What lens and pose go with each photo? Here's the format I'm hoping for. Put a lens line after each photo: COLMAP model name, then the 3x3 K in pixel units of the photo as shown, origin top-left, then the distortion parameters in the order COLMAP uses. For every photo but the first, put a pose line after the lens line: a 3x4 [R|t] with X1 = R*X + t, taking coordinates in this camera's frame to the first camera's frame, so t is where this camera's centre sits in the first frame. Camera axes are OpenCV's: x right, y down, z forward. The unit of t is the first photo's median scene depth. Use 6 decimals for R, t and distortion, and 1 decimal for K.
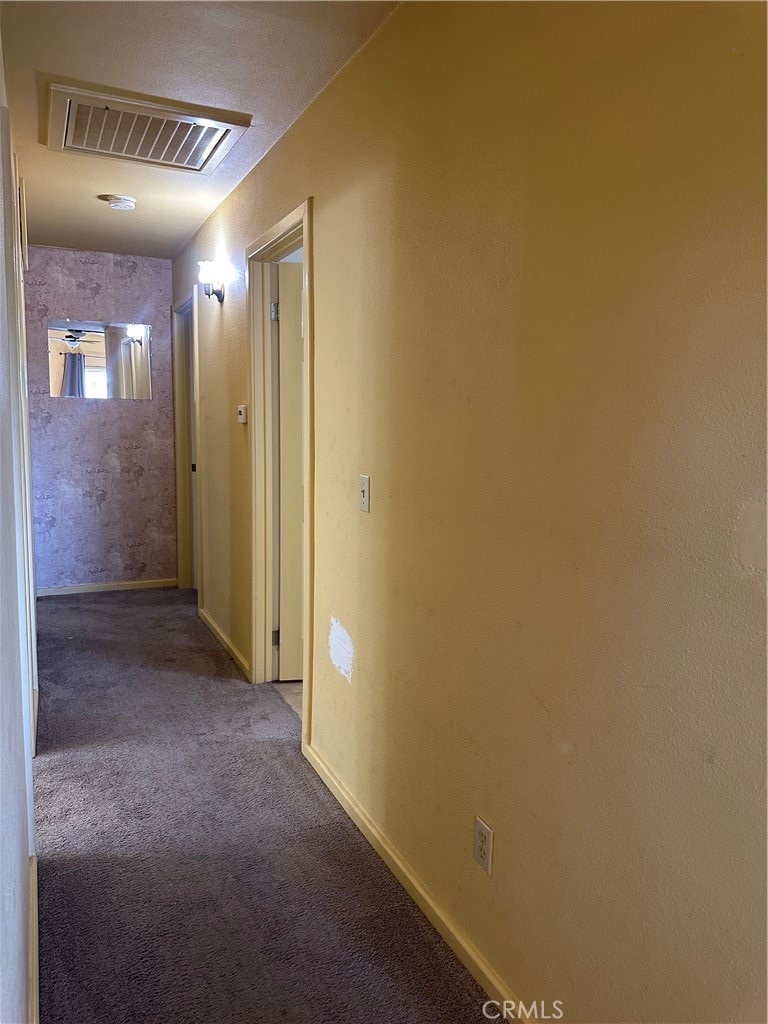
lens RADIAL K [[723.4, 0, 379.0], [0, 723.4, 504.3], [0, 0, 1]] dist [0.045082, -0.060161]
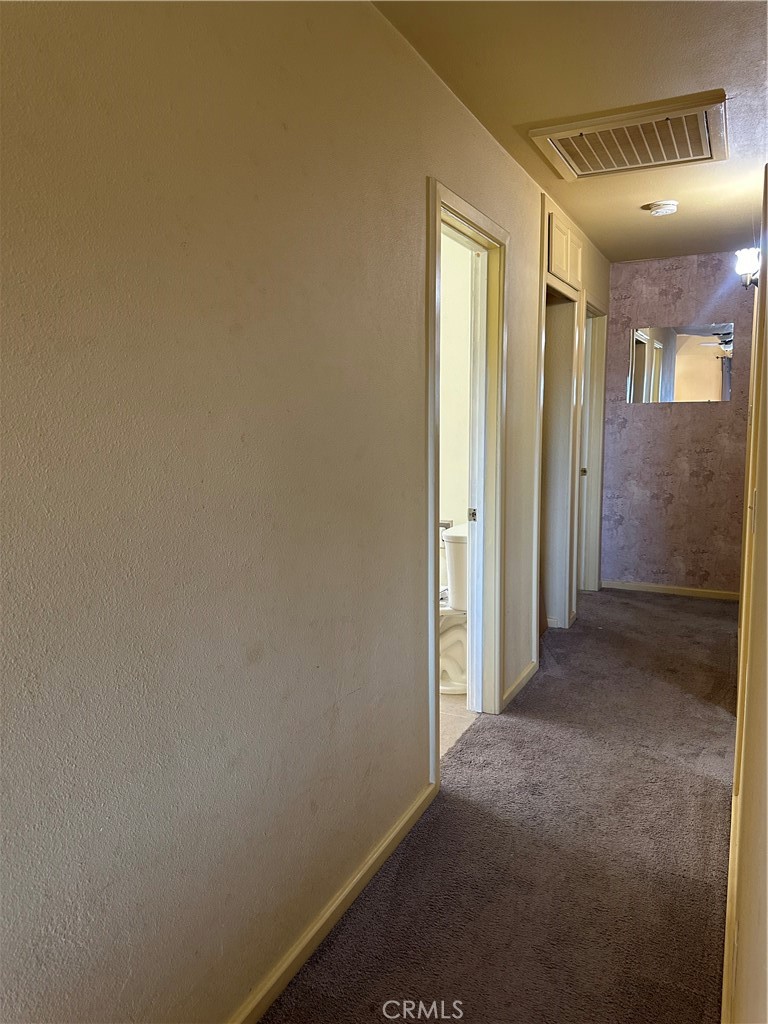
lens RADIAL K [[723.4, 0, 389.1], [0, 723.4, 508.0], [0, 0, 1]] dist [0.045082, -0.060161]
pose [[0.632677, 0.075518, -0.770725, 0.191979], [-0.073809, 0.996584, 0.037059, -0.009799], [0.770891, 0.033440, 0.636089, 0.073761]]
